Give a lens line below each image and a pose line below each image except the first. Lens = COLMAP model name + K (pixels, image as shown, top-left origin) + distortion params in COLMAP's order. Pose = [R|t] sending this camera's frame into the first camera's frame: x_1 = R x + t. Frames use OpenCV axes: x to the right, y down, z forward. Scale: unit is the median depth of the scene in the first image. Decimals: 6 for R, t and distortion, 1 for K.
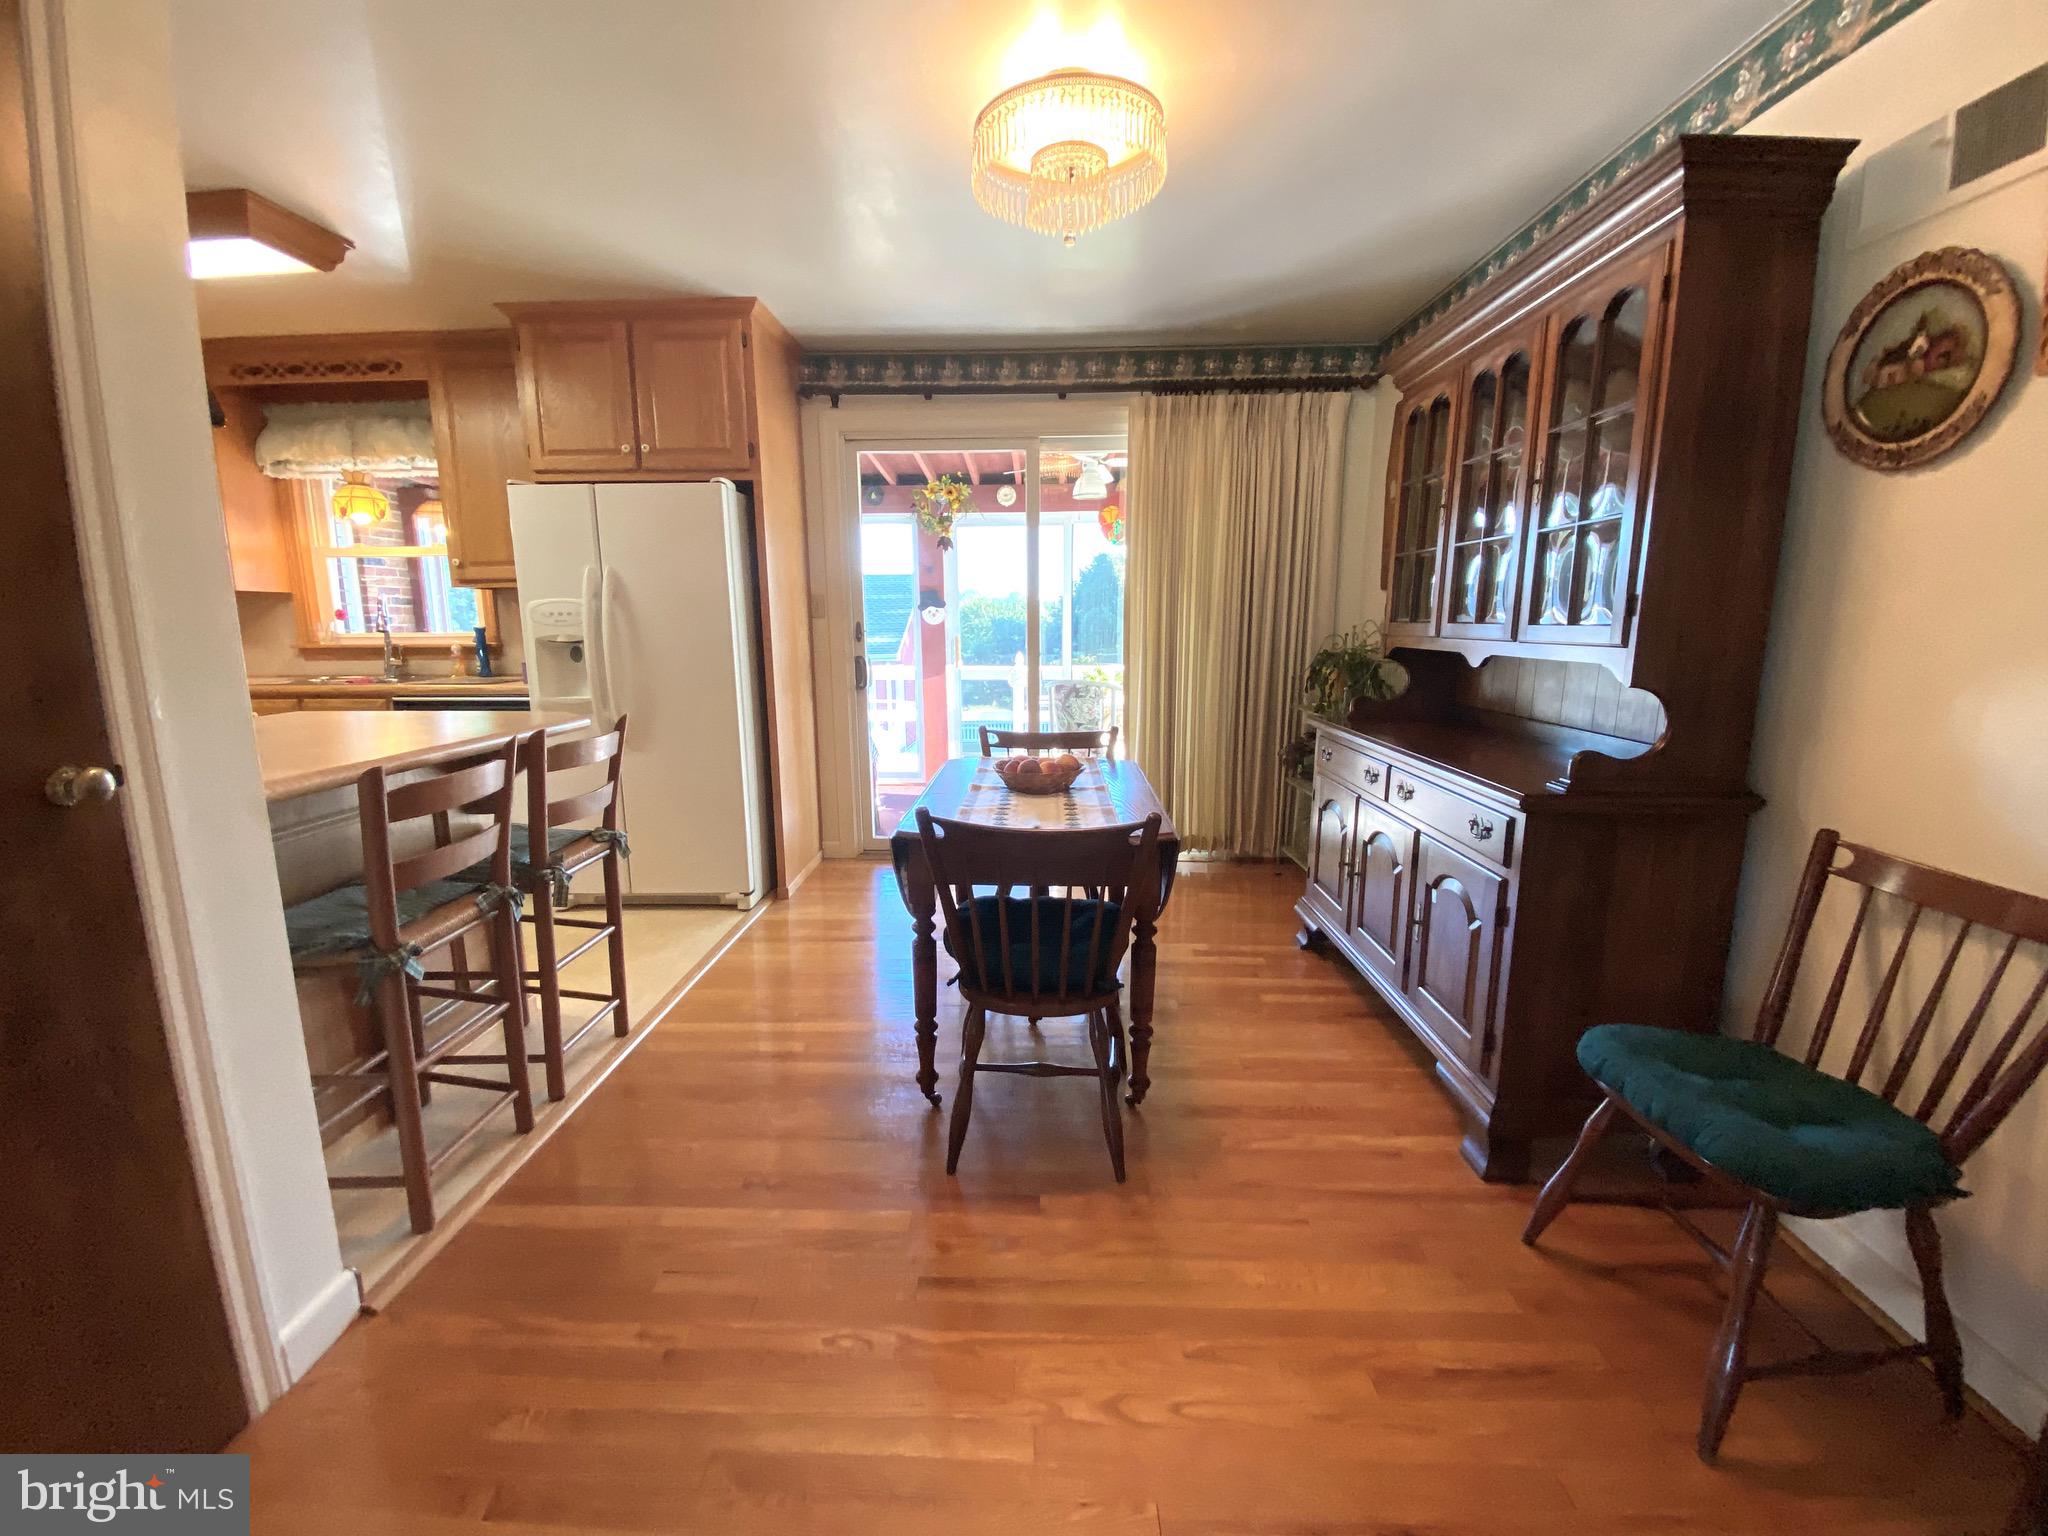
lens RADIAL K [[830.4, 0, 1015.7], [0, 830.4, 769.2], [0, 0, 1]] dist [0.029422, -0.023725]
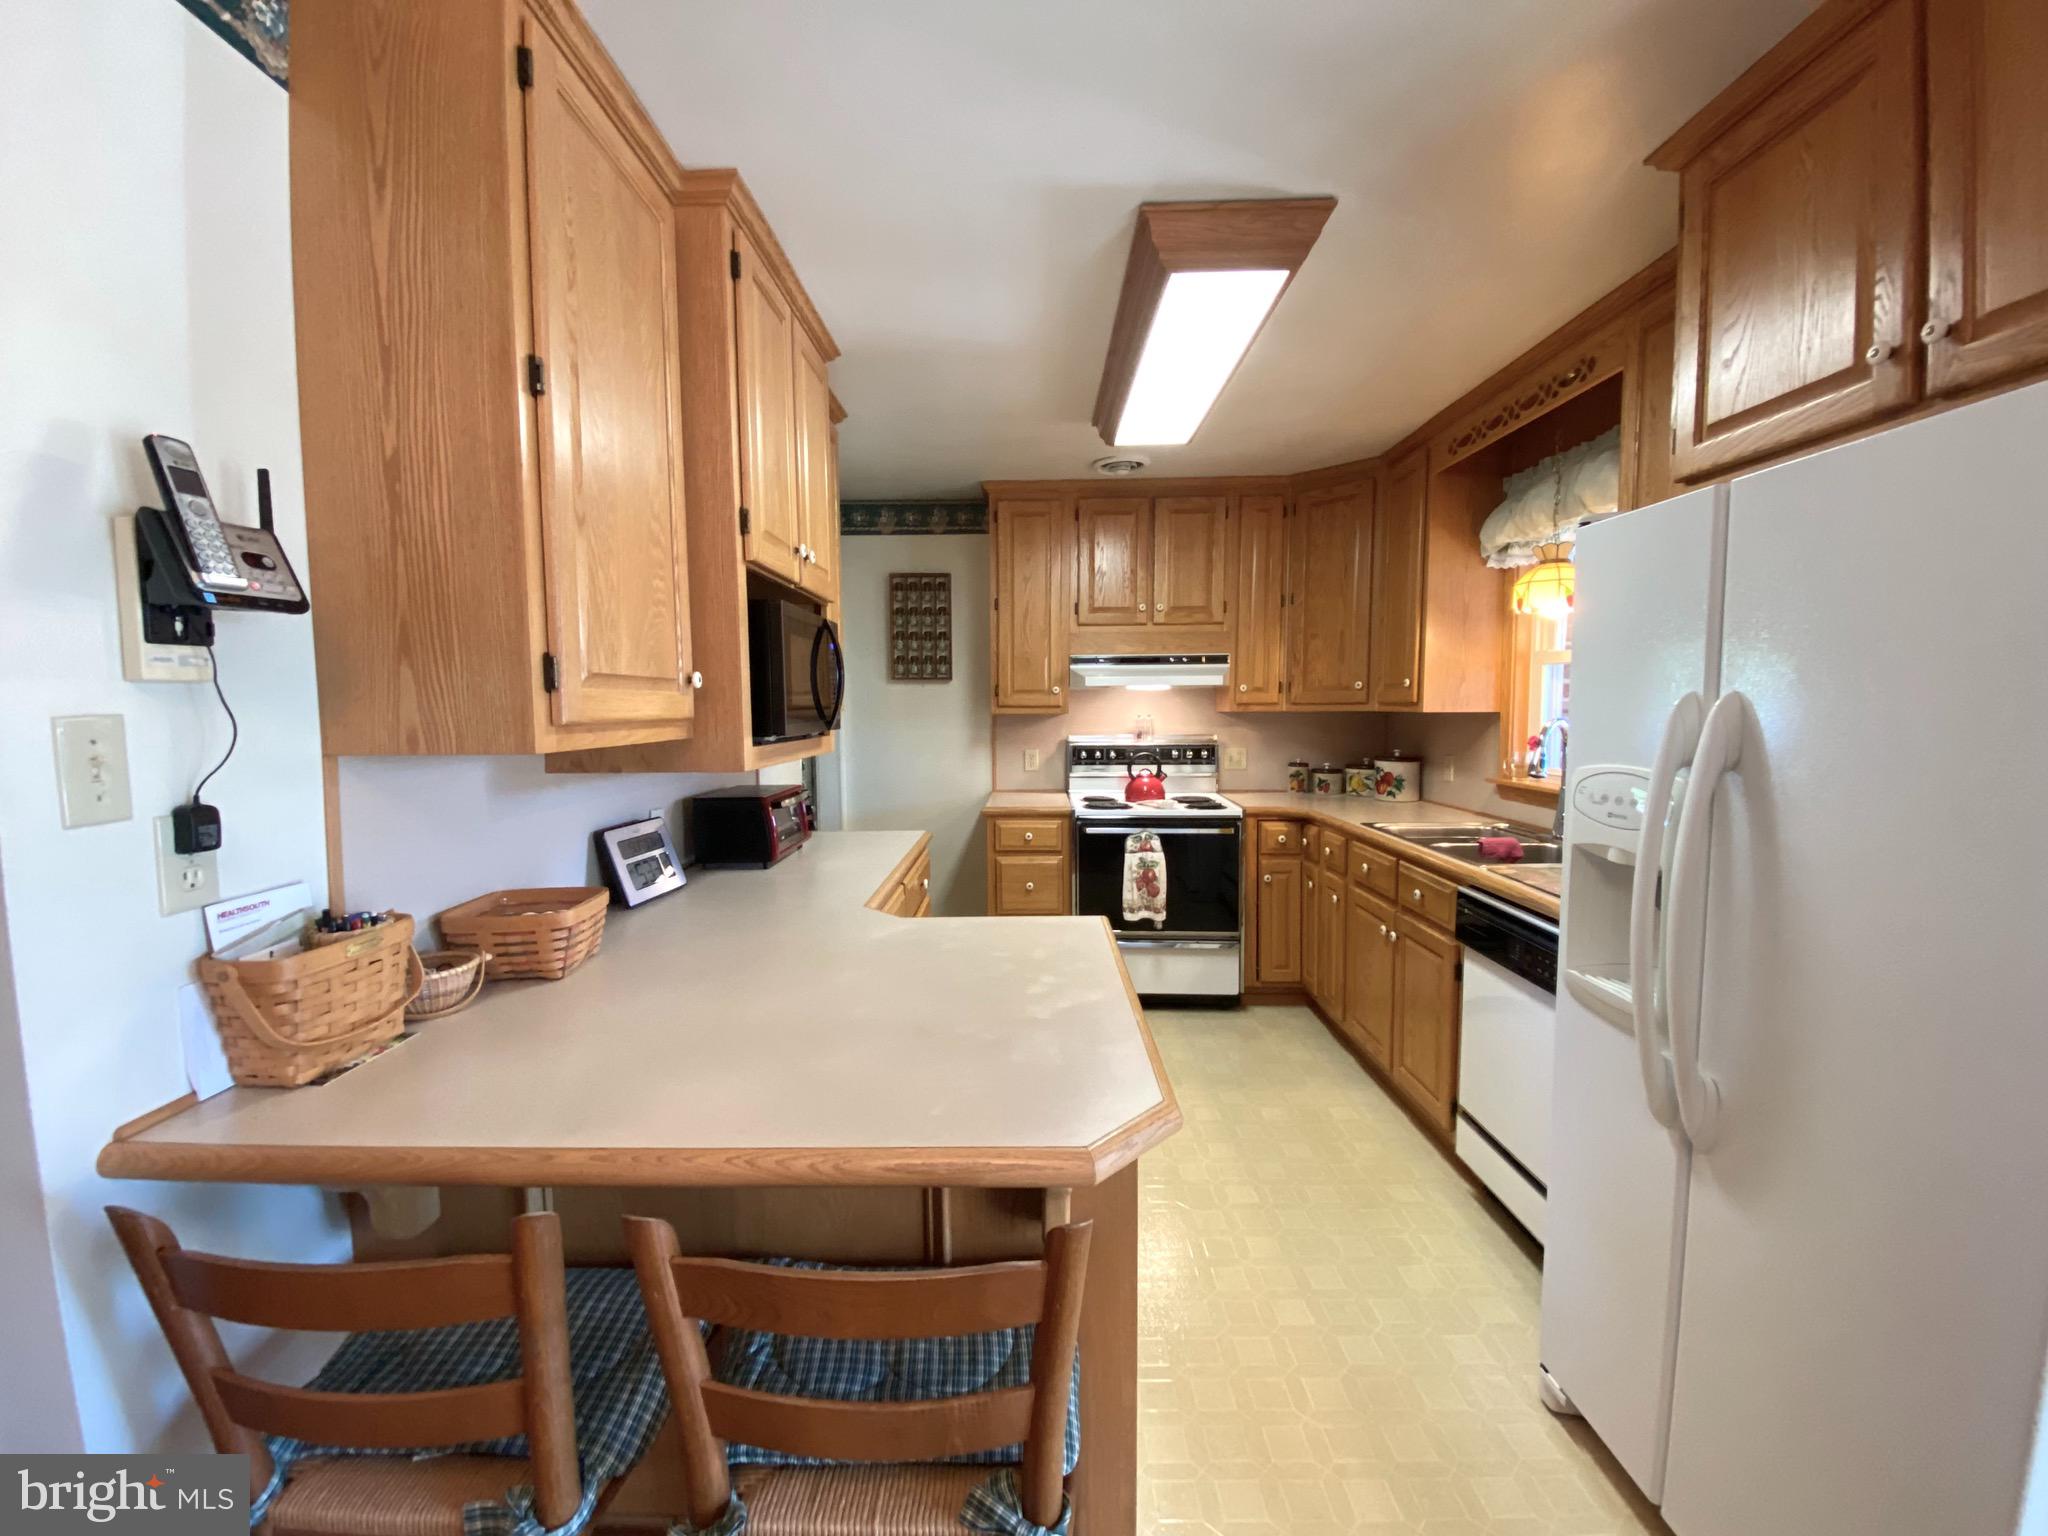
lens RADIAL K [[830.4, 0, 1015.7], [0, 830.4, 769.2], [0, 0, 1]] dist [0.029422, -0.023725]
pose [[0.020229, 0.083226, -0.996325, -0.113009], [-0.161624, 0.983694, 0.078890, -0.173940], [0.986645, 0.159434, 0.033350, 0.634179]]
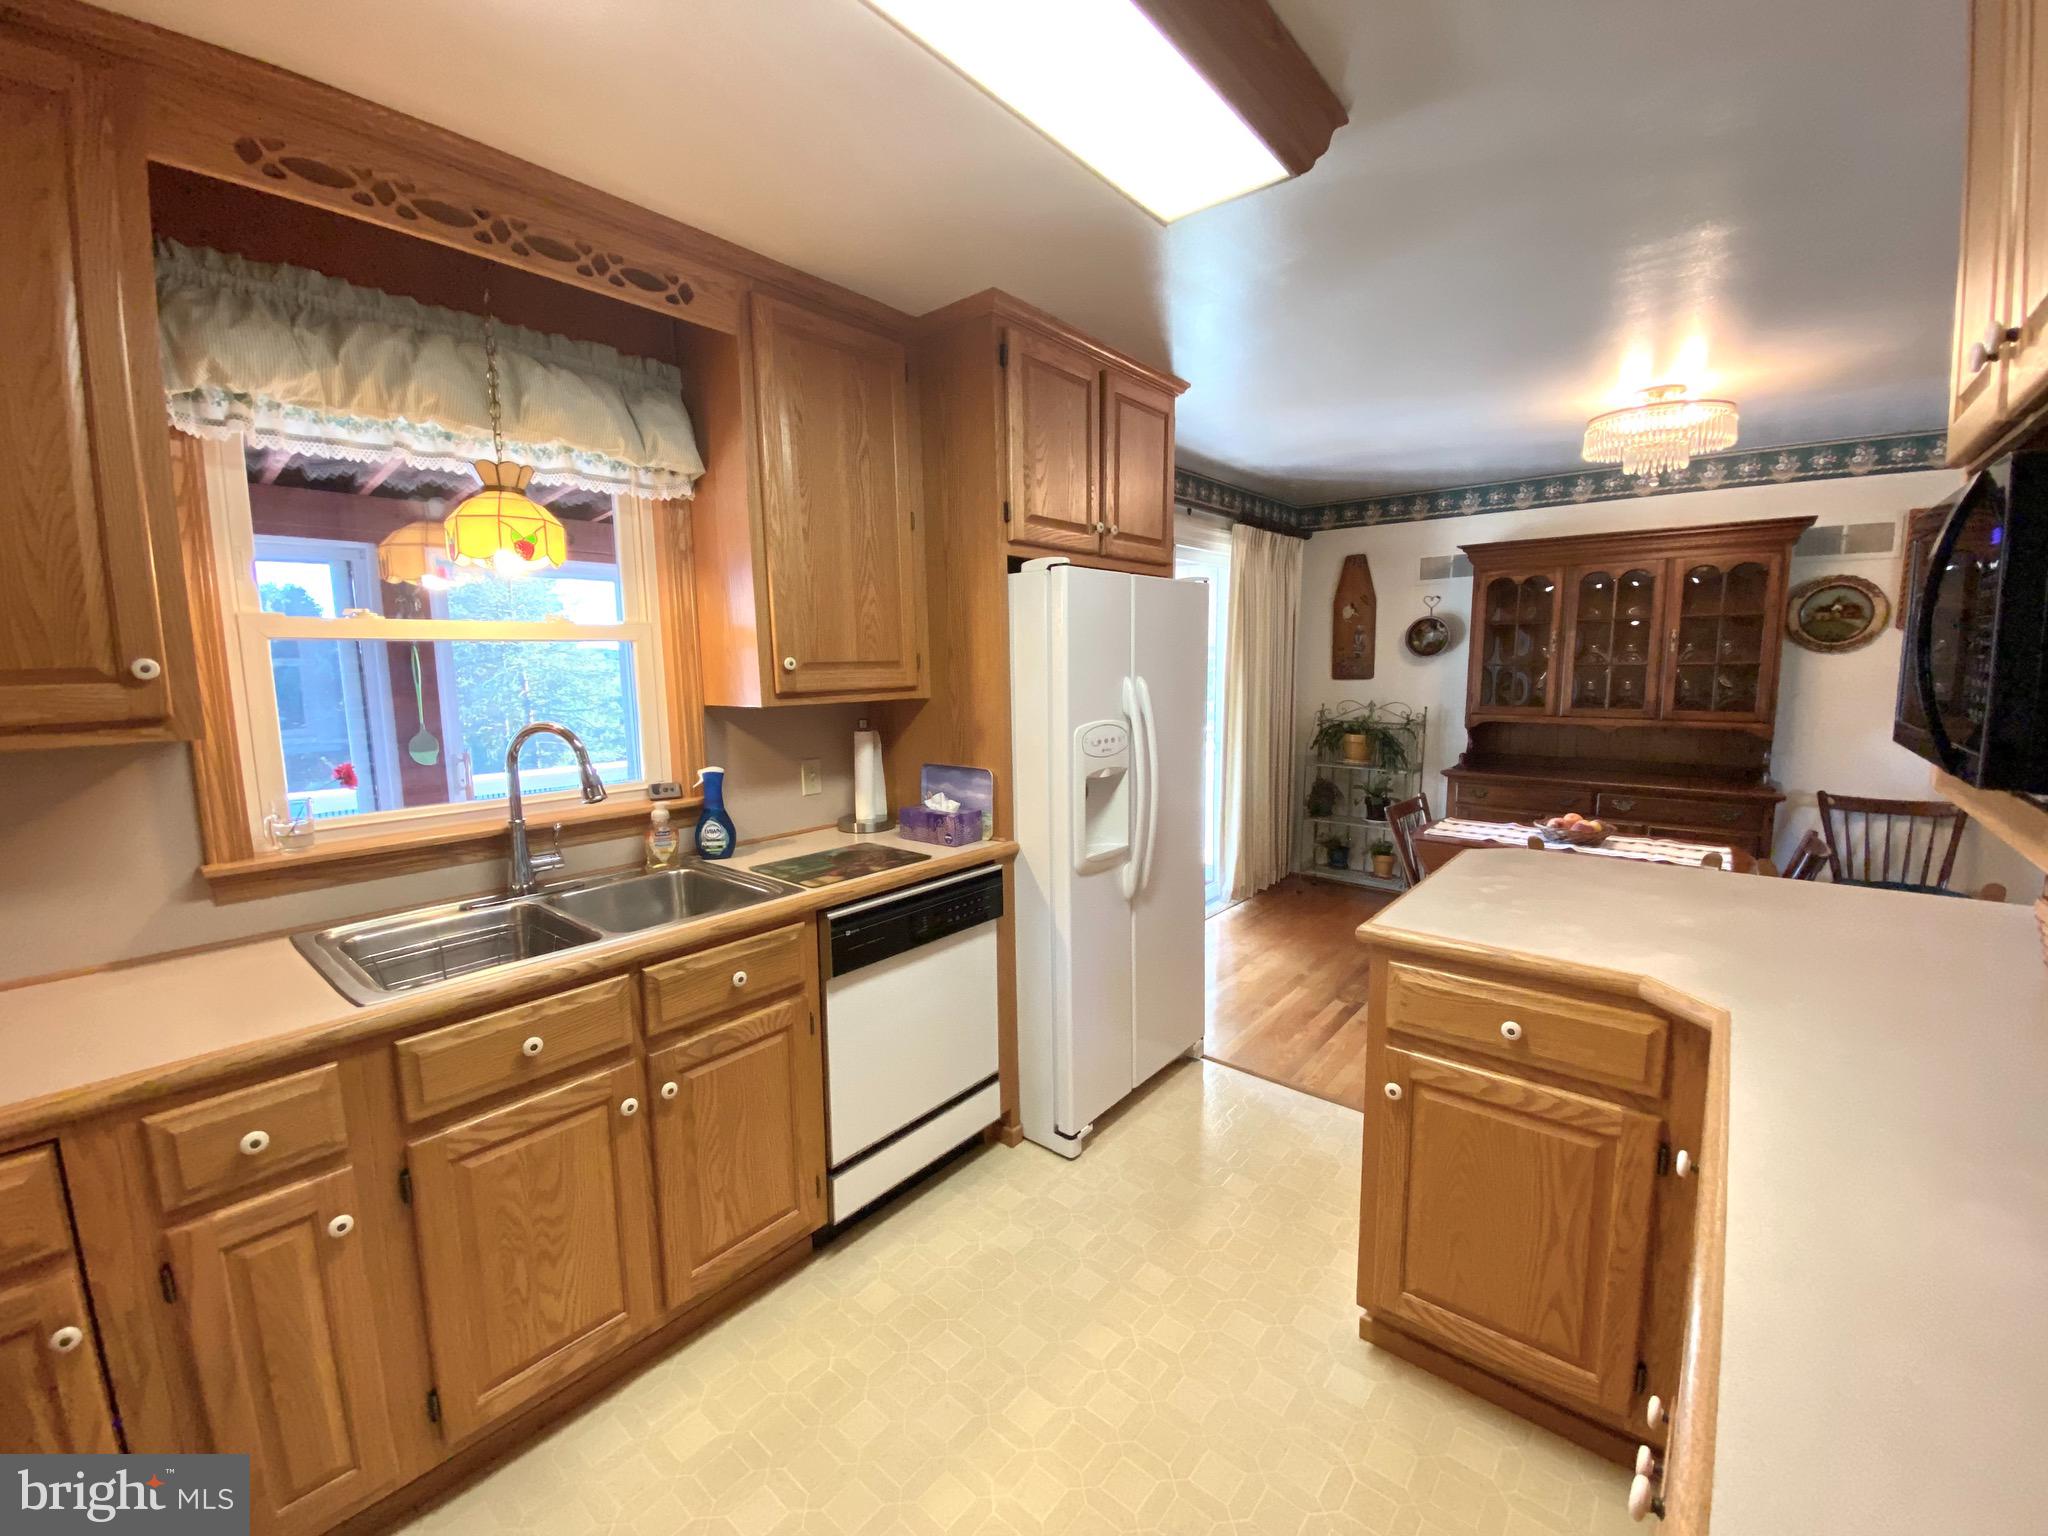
lens RADIAL K [[830.4, 0, 1015.7], [0, 830.4, 769.2], [0, 0, 1]] dist [0.029422, -0.023725]
pose [[0.619045, -0.104121, 0.778423, -1.095293], [0.146624, 0.989068, 0.015694, -0.172712], [-0.771547, 0.104420, 0.627544, 0.568201]]
